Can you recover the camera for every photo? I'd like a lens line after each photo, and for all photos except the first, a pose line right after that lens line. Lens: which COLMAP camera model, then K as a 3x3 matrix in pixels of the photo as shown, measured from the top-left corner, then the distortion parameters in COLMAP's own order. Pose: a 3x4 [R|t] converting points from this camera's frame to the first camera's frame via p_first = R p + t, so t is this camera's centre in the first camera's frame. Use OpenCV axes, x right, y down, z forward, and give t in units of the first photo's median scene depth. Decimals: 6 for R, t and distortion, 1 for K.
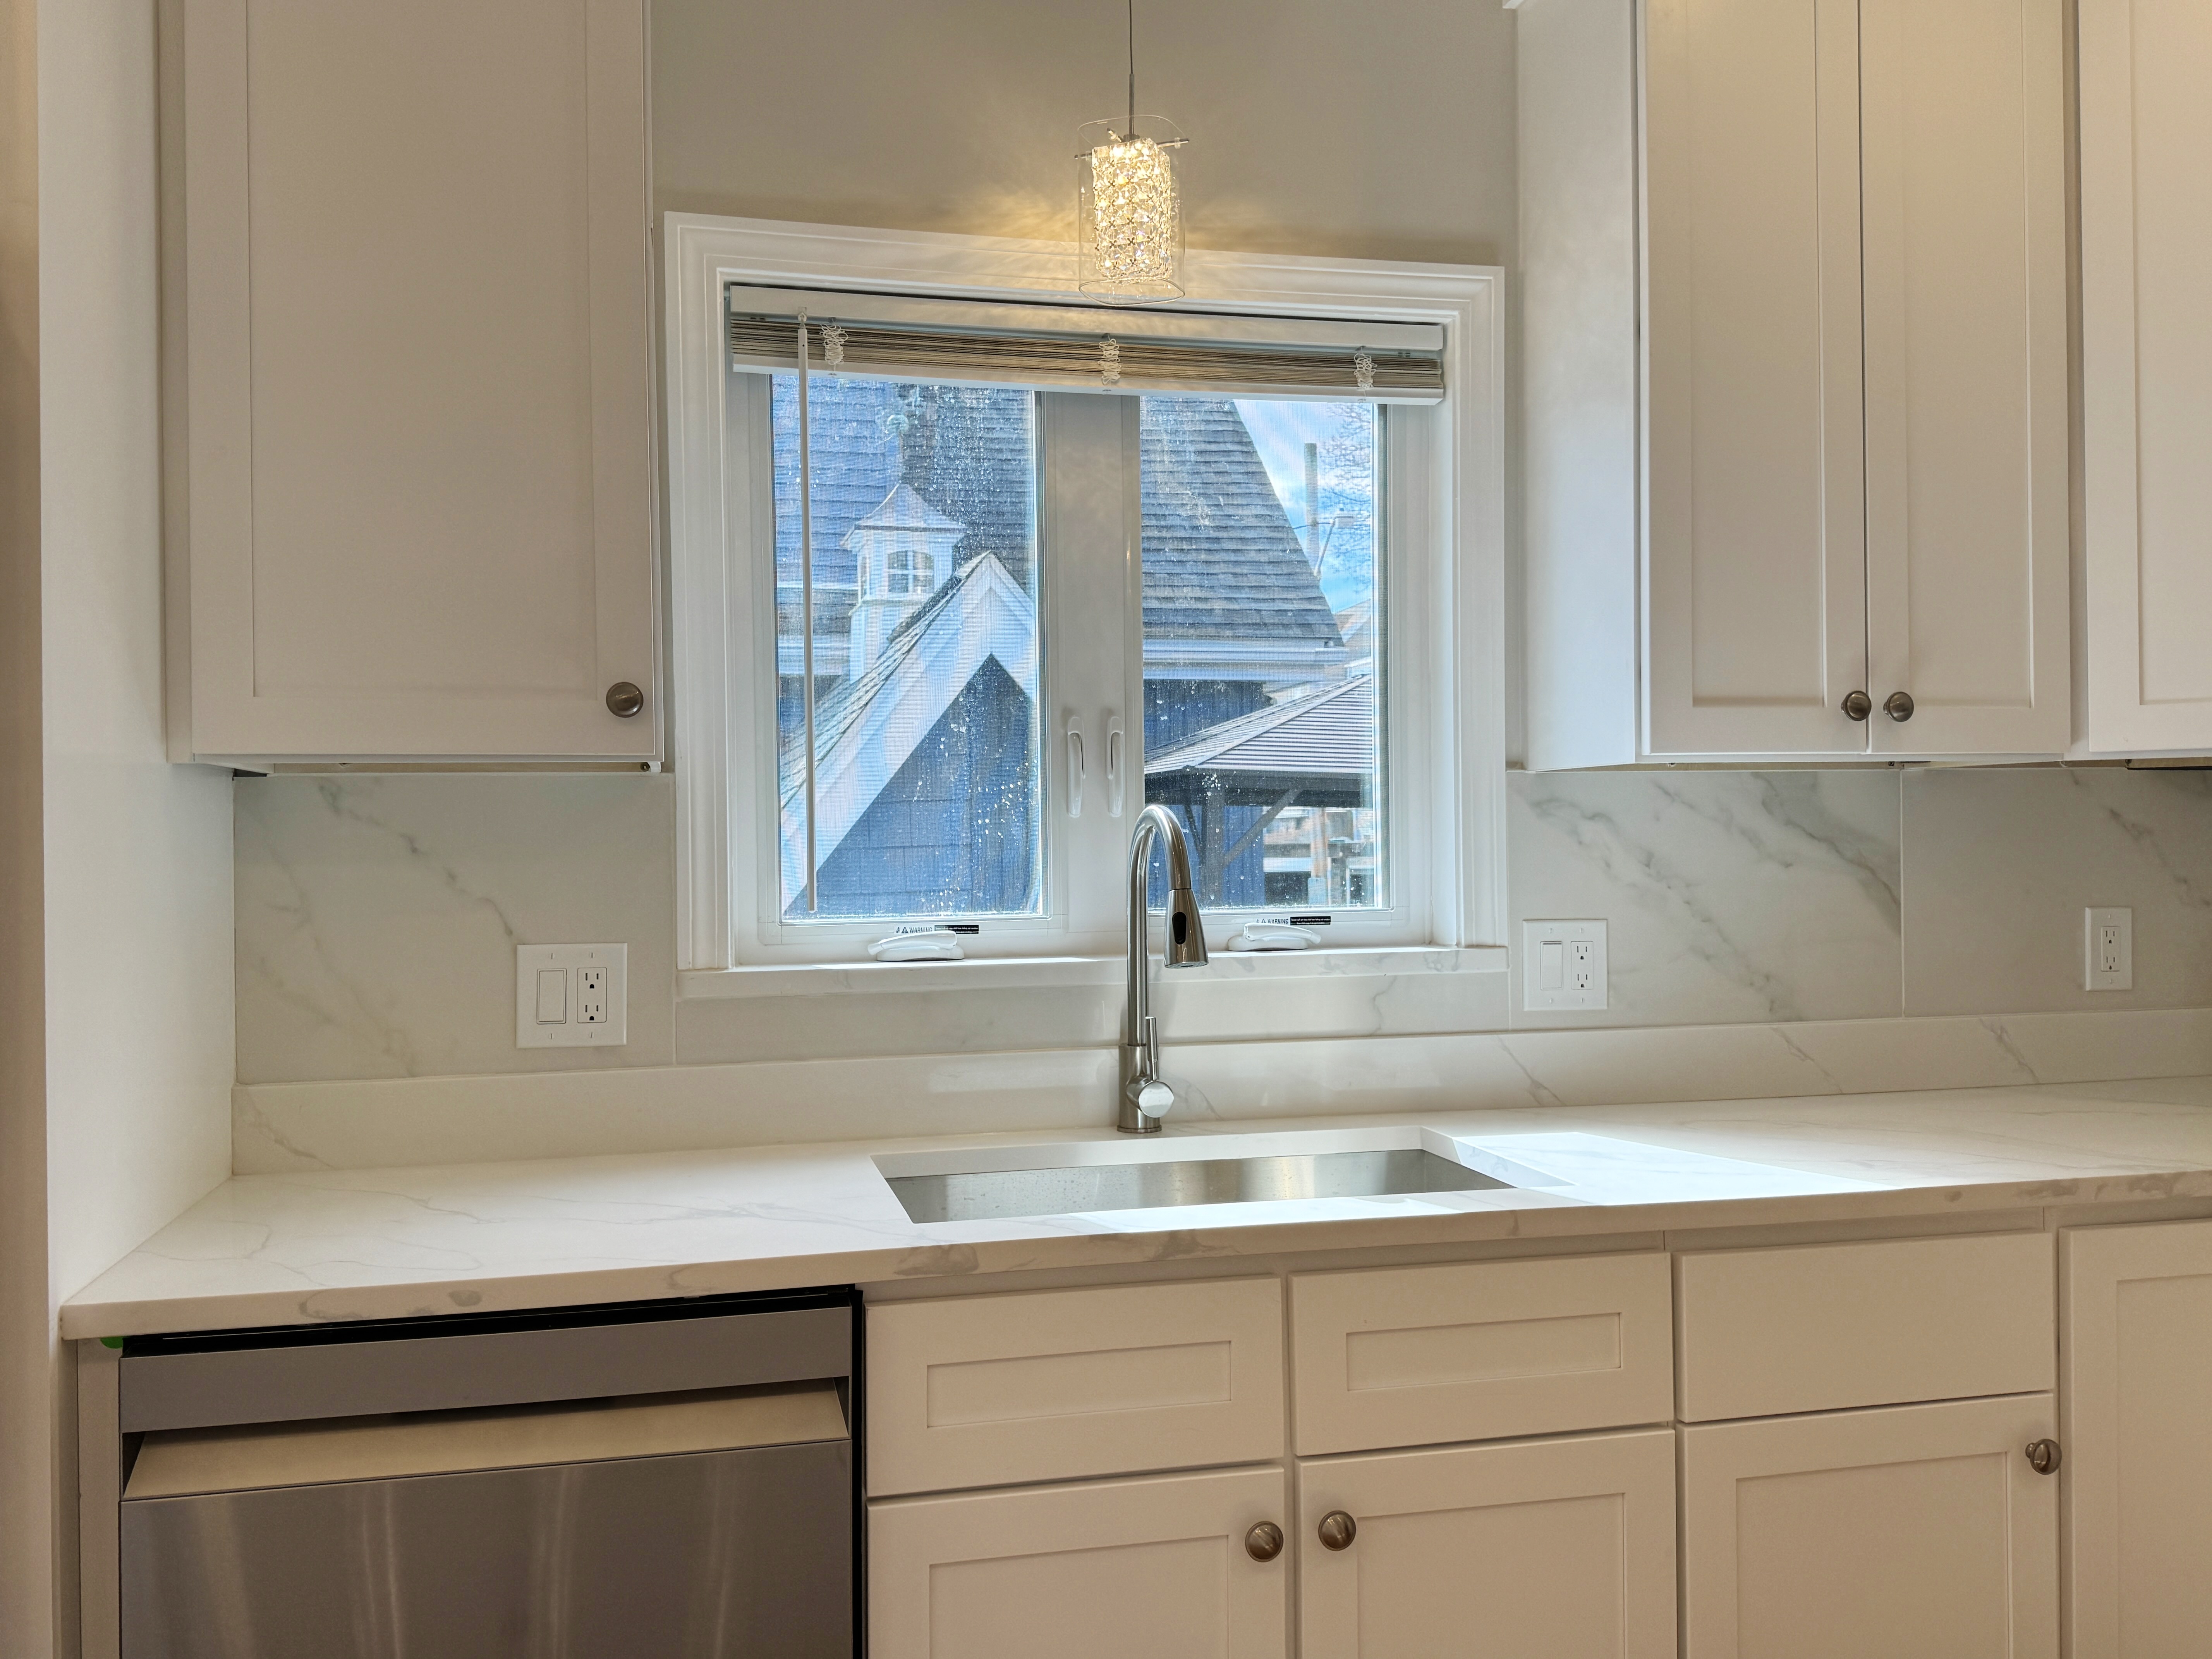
lens RADIAL K [[1805.2, 0, 1106.0], [0, 1805.2, 829.5], [0, 0, 1]] dist [0.096572, -0.180234]
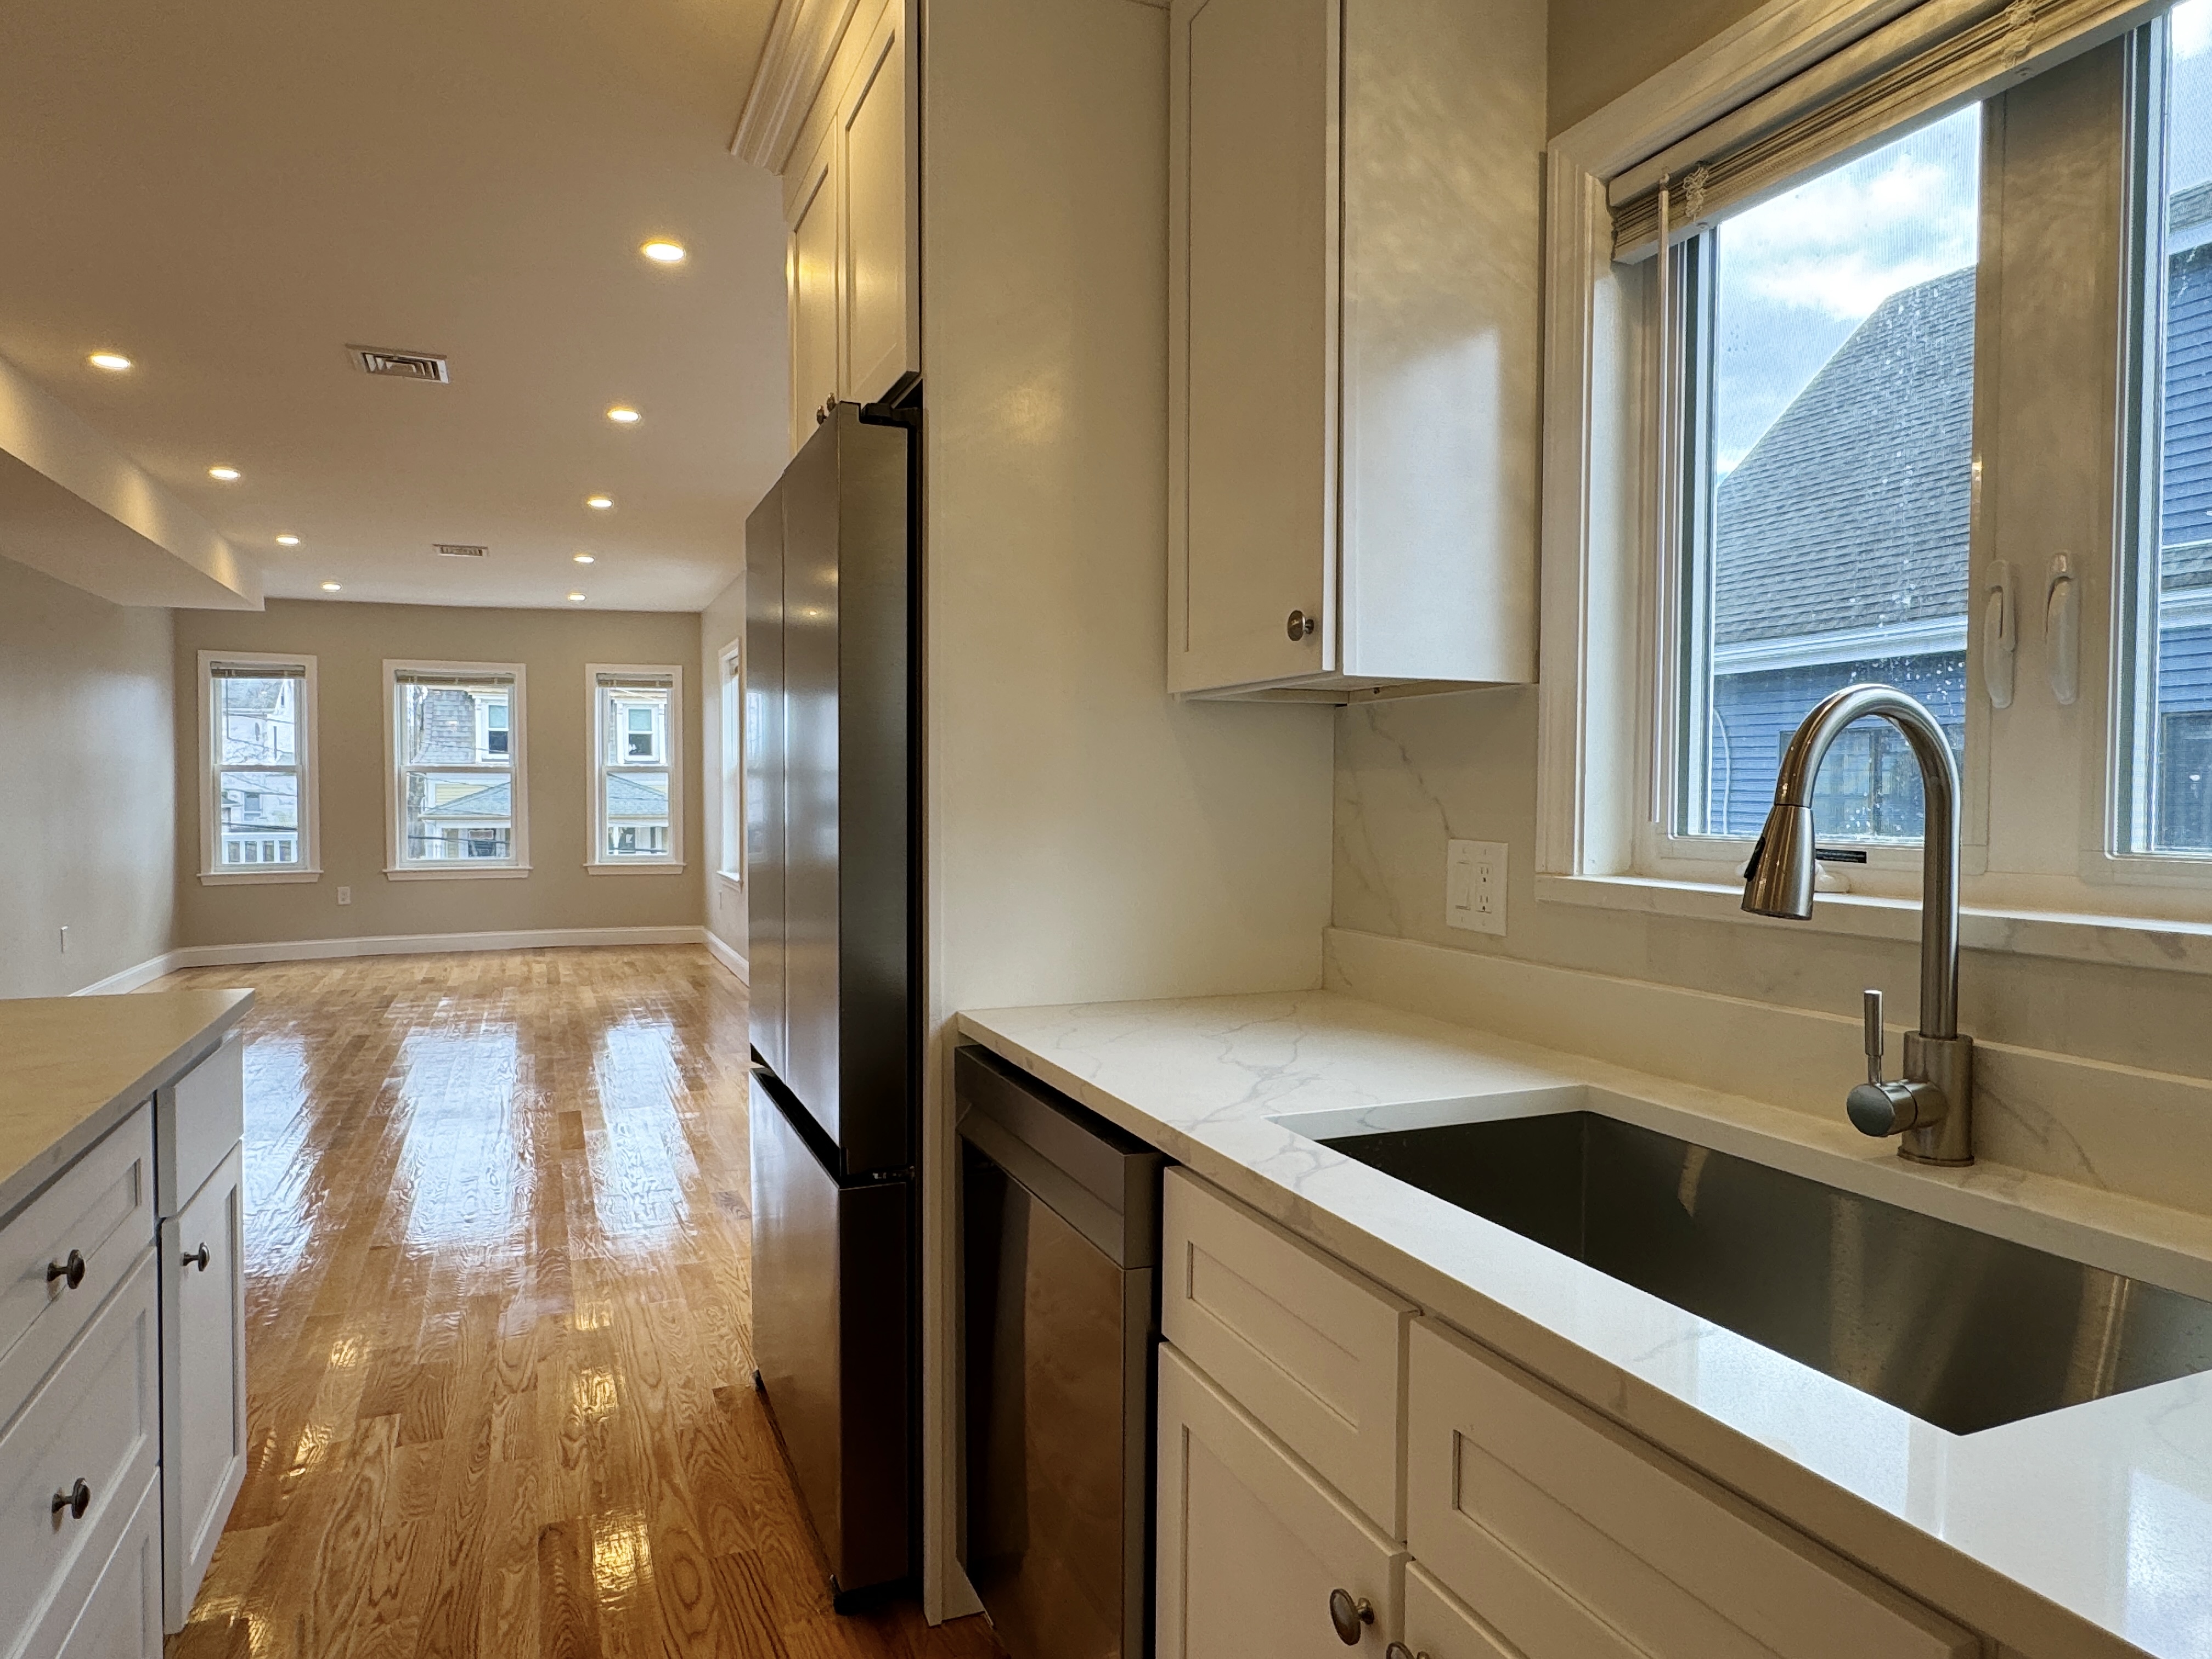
lens RADIAL K [[1358.8, 0, 1106.0], [0, 1358.8, 829.5], [0, 0, 1]] dist [-0.001560, 0.002307]
pose [[0.158228, 0.043730, -0.986434, 0.481257], [0.004783, 0.998973, 0.045053, 0.015966], [0.987391, -0.011847, 0.157856, 0.608509]]
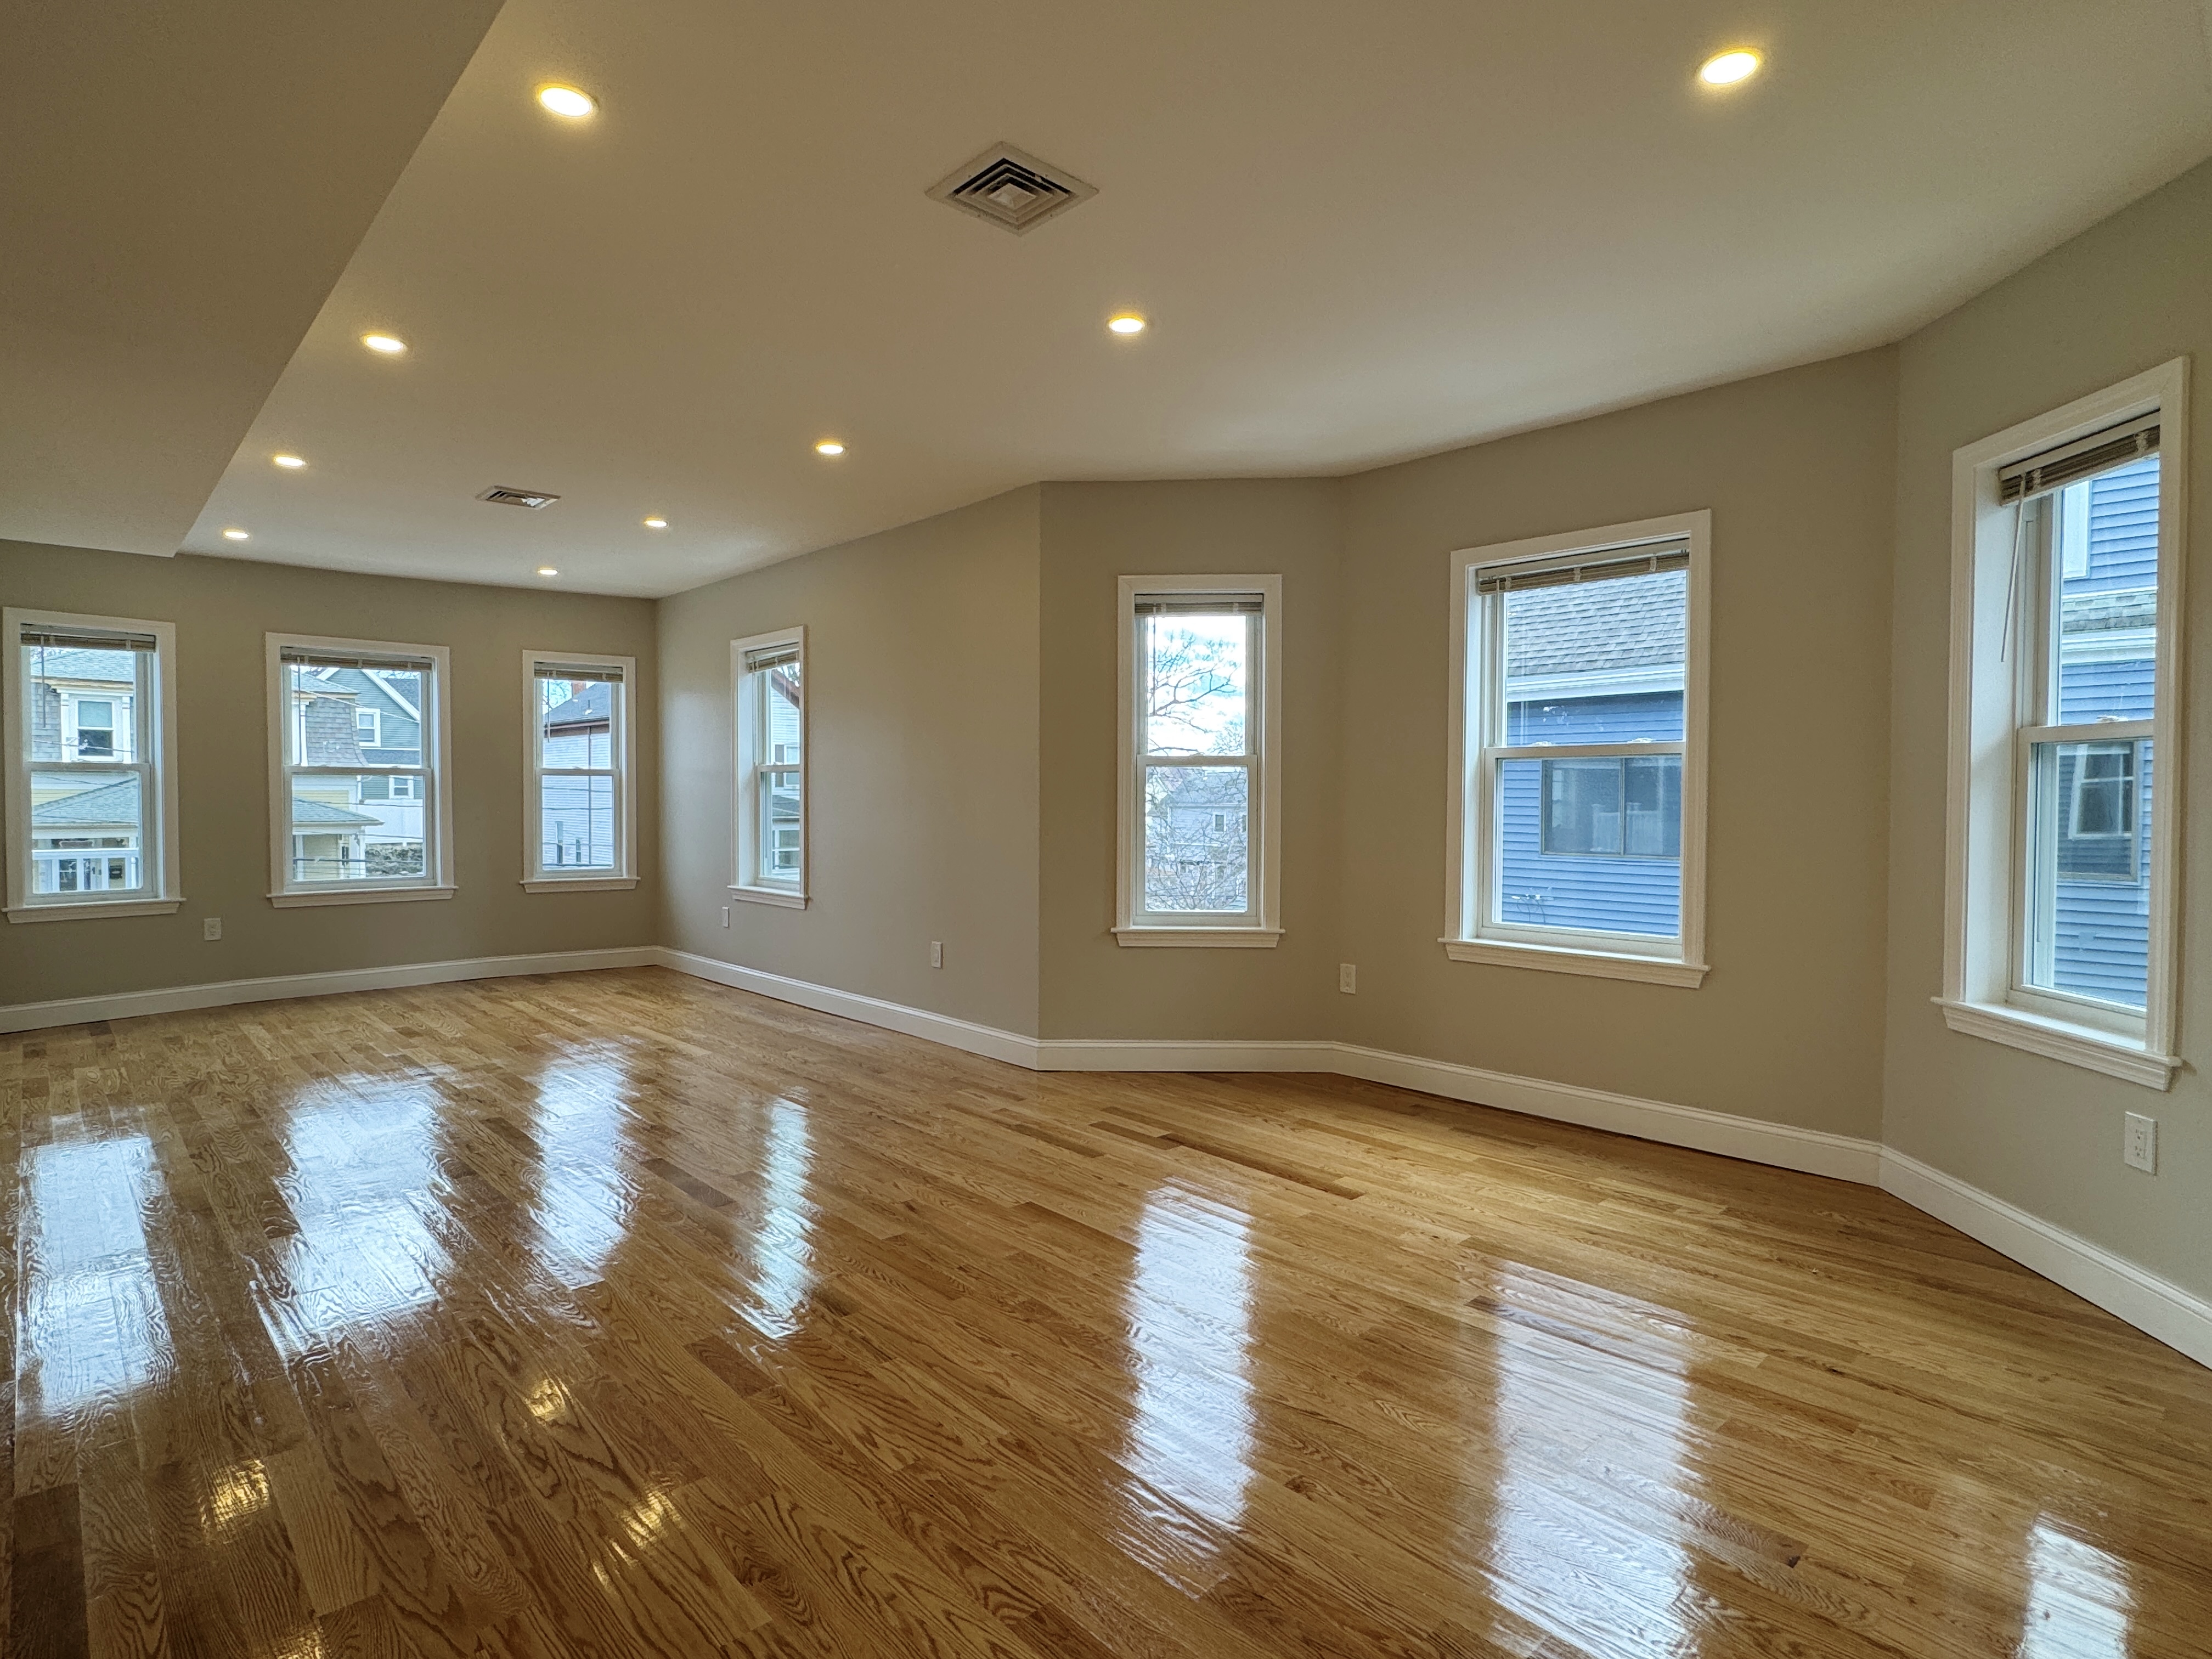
lens RADIAL K [[1156.7, 0, 1106.0], [0, 1156.7, 829.5], [0, 0, 1]] dist [-0.002131, -0.001148]
pose [[0.495980, 0.039495, -0.867436, -0.476598], [-0.003250, 0.999043, 0.043629, 0.025786], [0.868328, -0.018820, 0.495633, -0.524678]]
